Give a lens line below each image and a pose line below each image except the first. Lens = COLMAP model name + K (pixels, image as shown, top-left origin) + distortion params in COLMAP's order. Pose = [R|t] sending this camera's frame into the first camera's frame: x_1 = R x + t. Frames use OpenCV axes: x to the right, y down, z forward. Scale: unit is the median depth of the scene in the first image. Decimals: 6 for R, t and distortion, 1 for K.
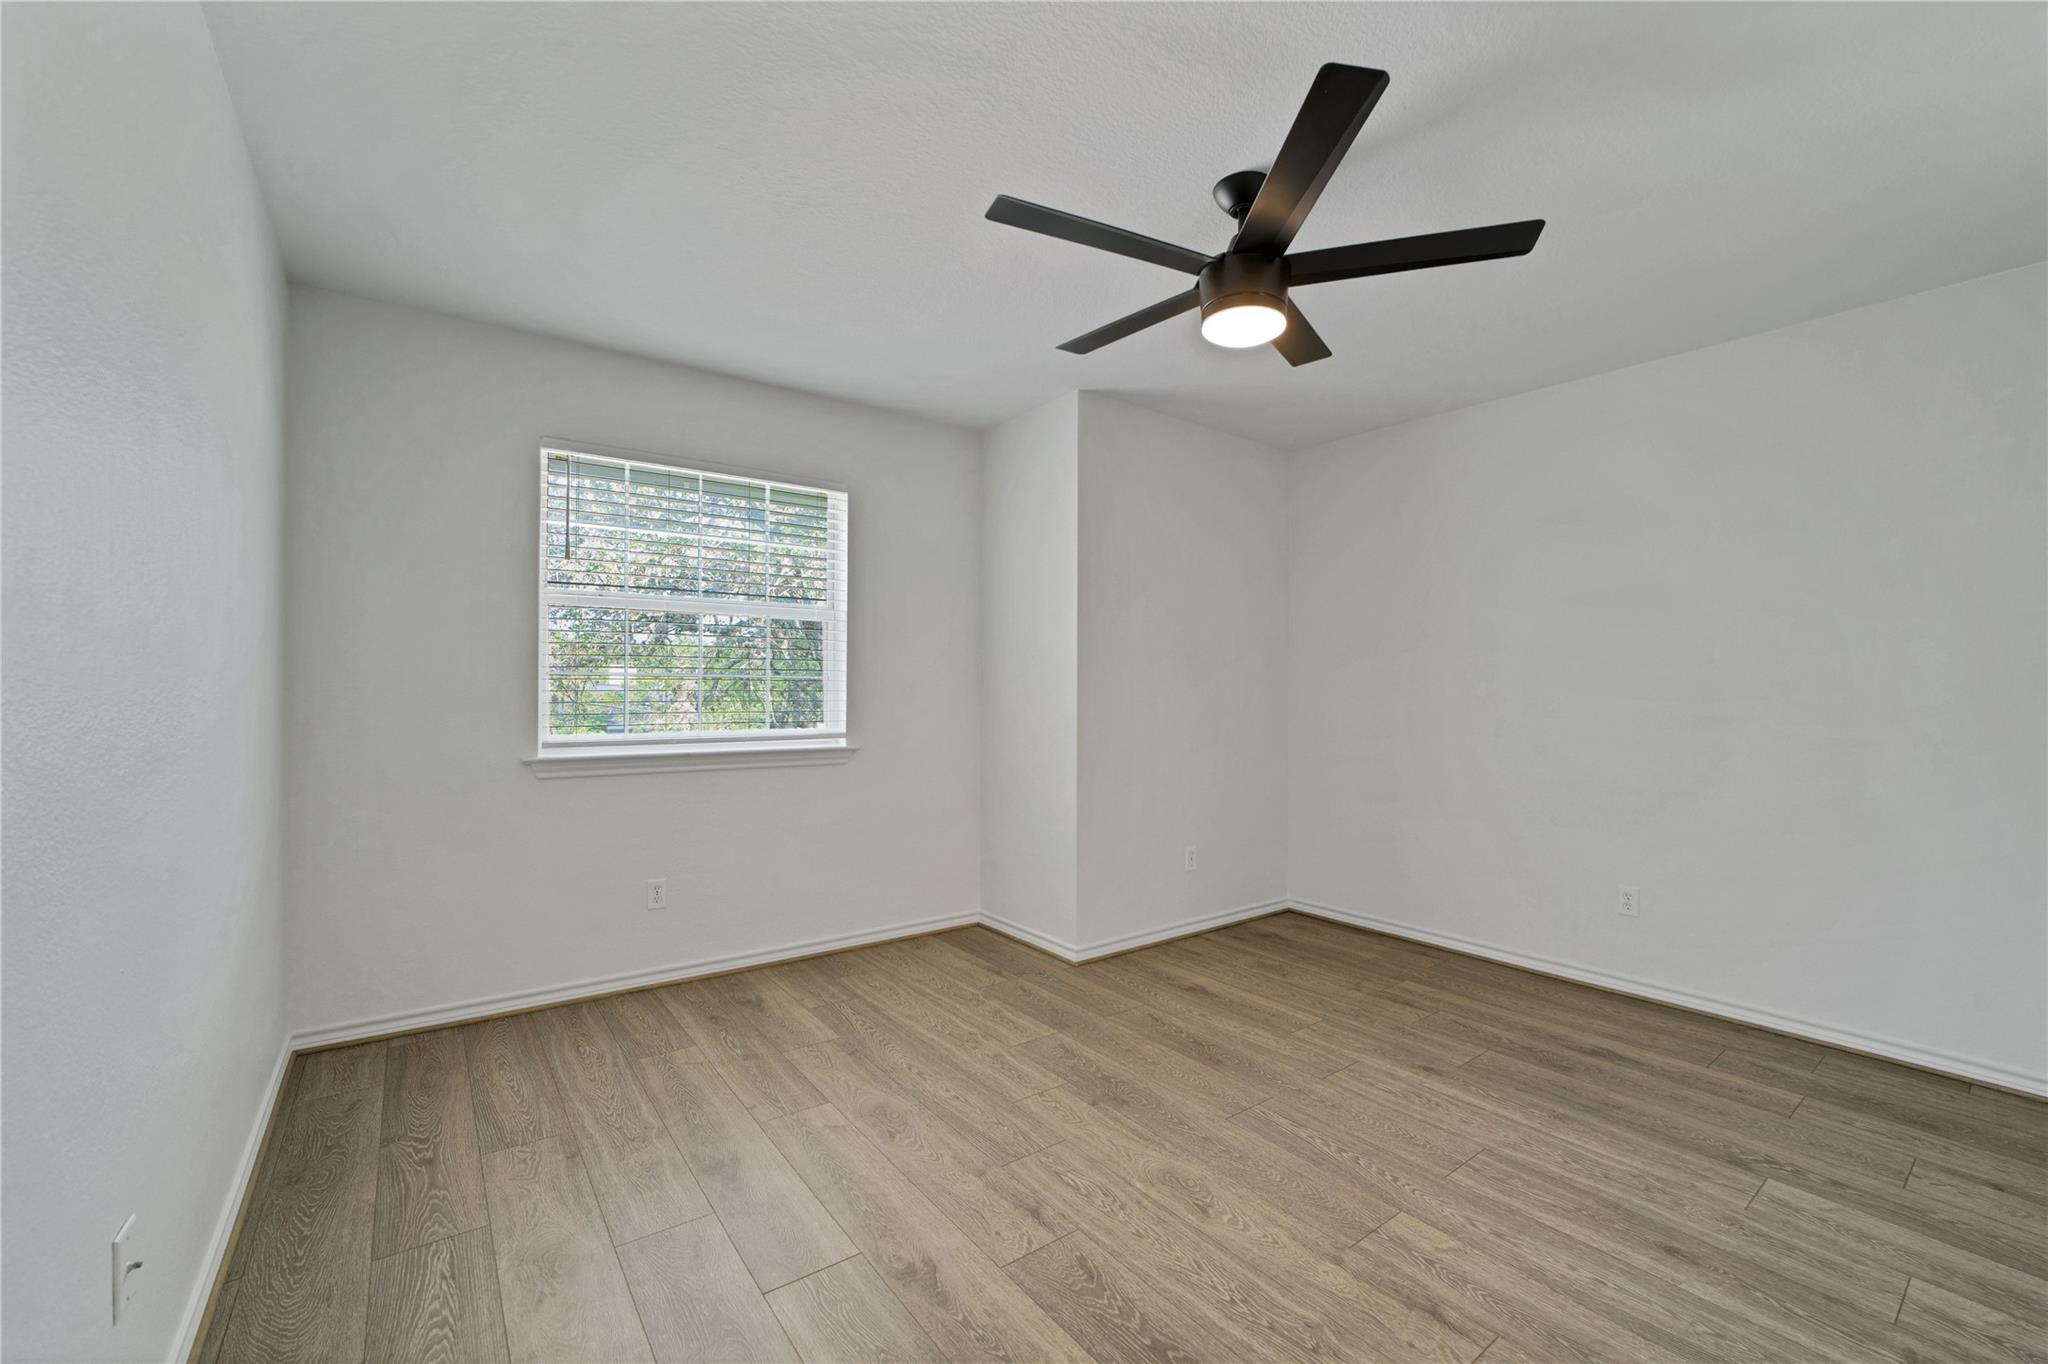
lens RADIAL K [[817.4, 0, 1049.0], [0, 817.4, 676.5], [0, 0, 1]] dist [-0.032546, 0.009118]
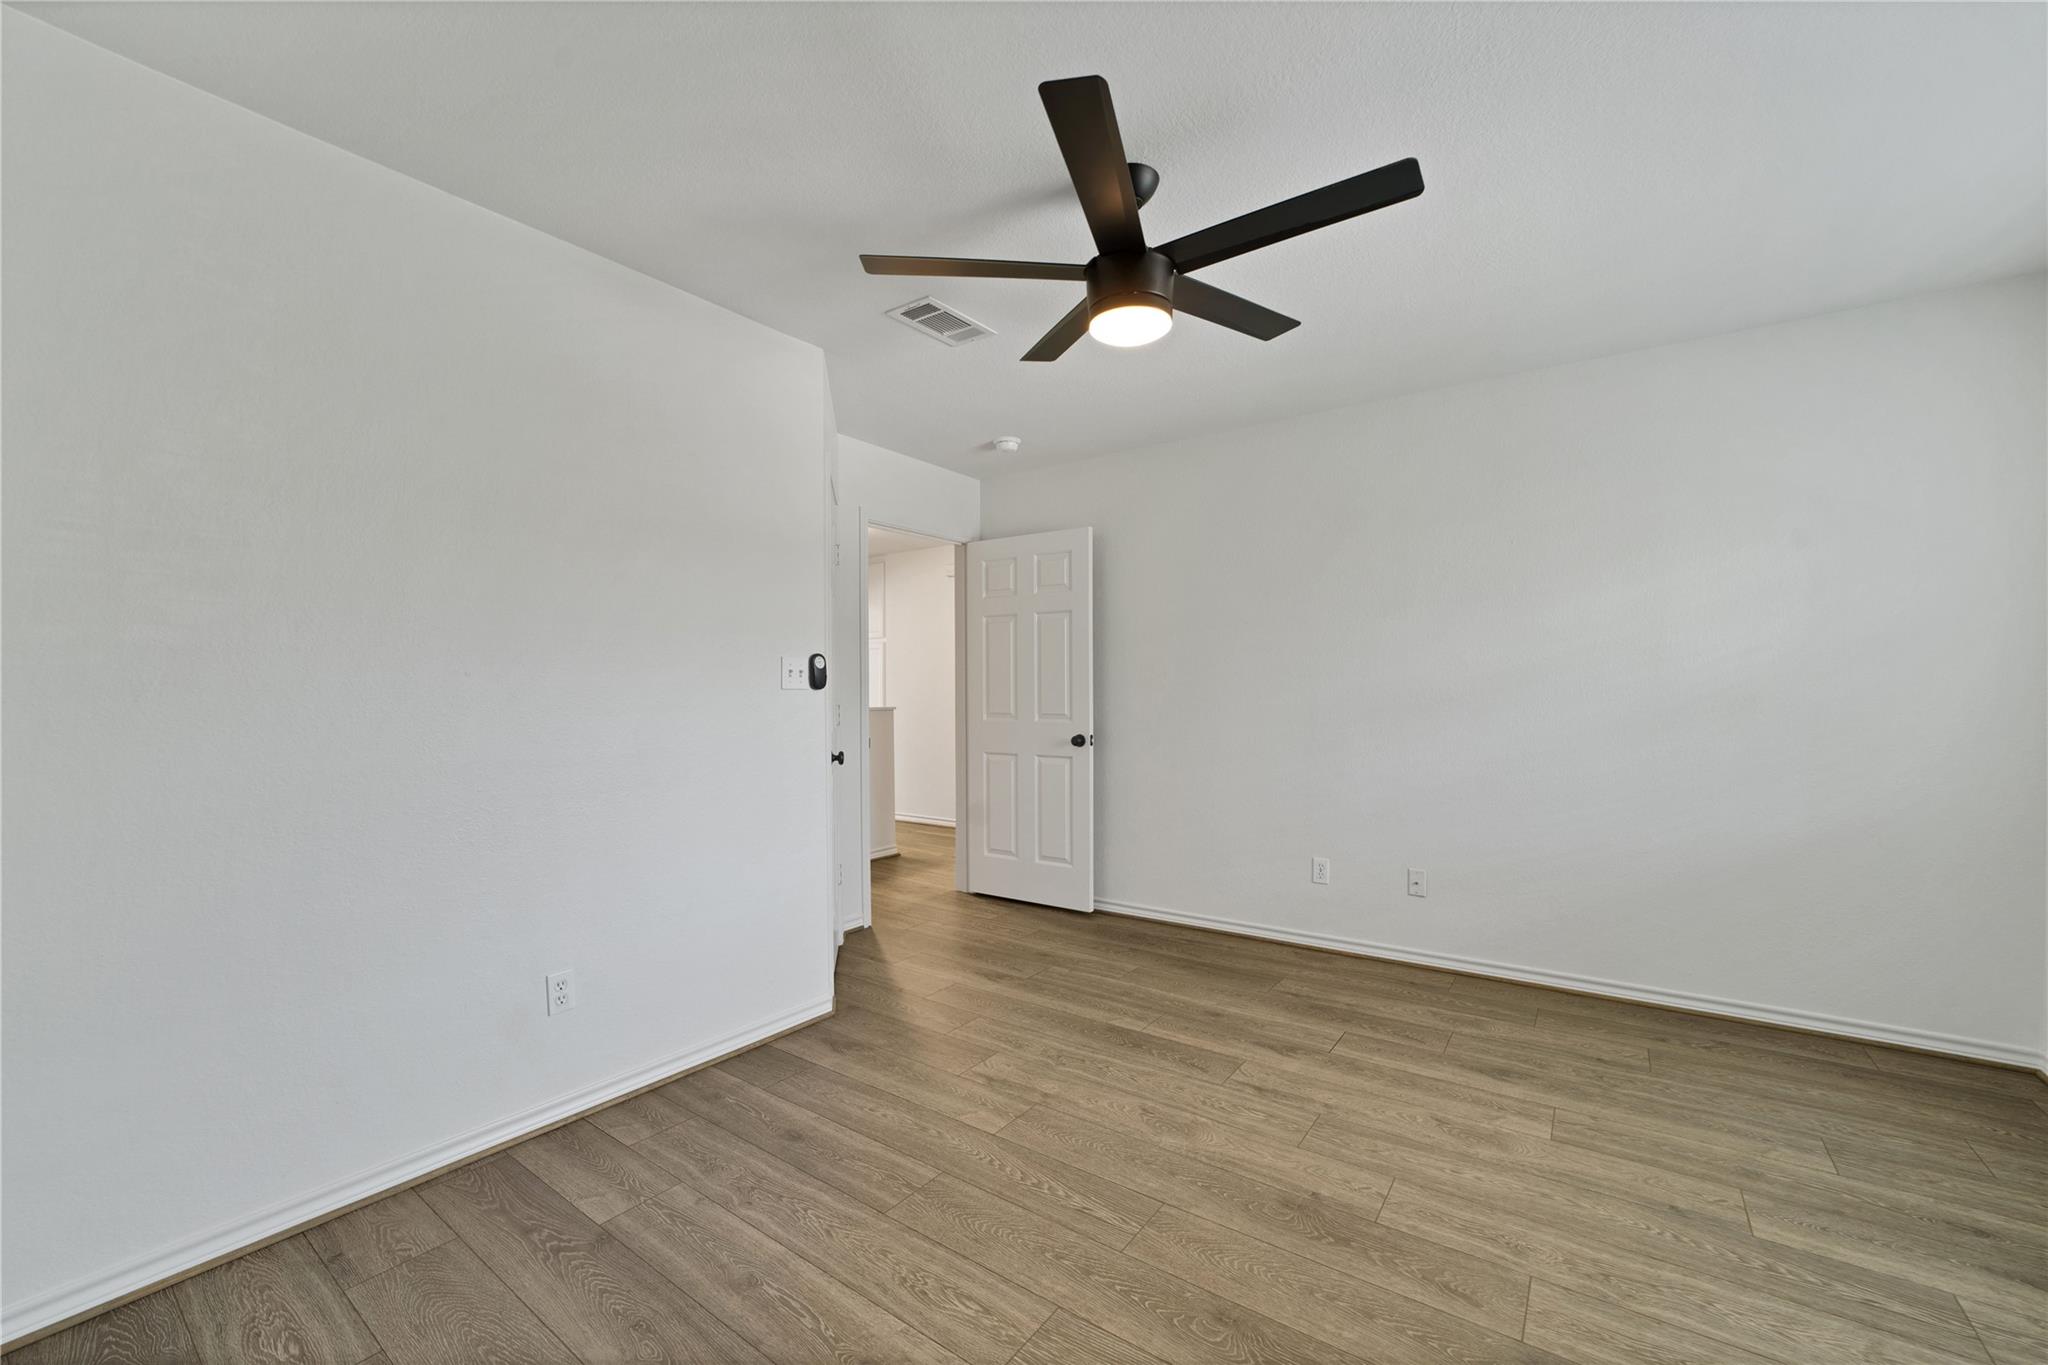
lens RADIAL K [[817.4, 0, 1049.0], [0, 817.4, 677.0], [0, 0, 1]] dist [-0.032546, 0.009118]
pose [[-0.950071, -0.011339, -0.311829, 0.685366], [-0.000621, 0.999406, -0.034448, 0.021829], [0.312034, -0.032534, -0.949514, 2.021199]]
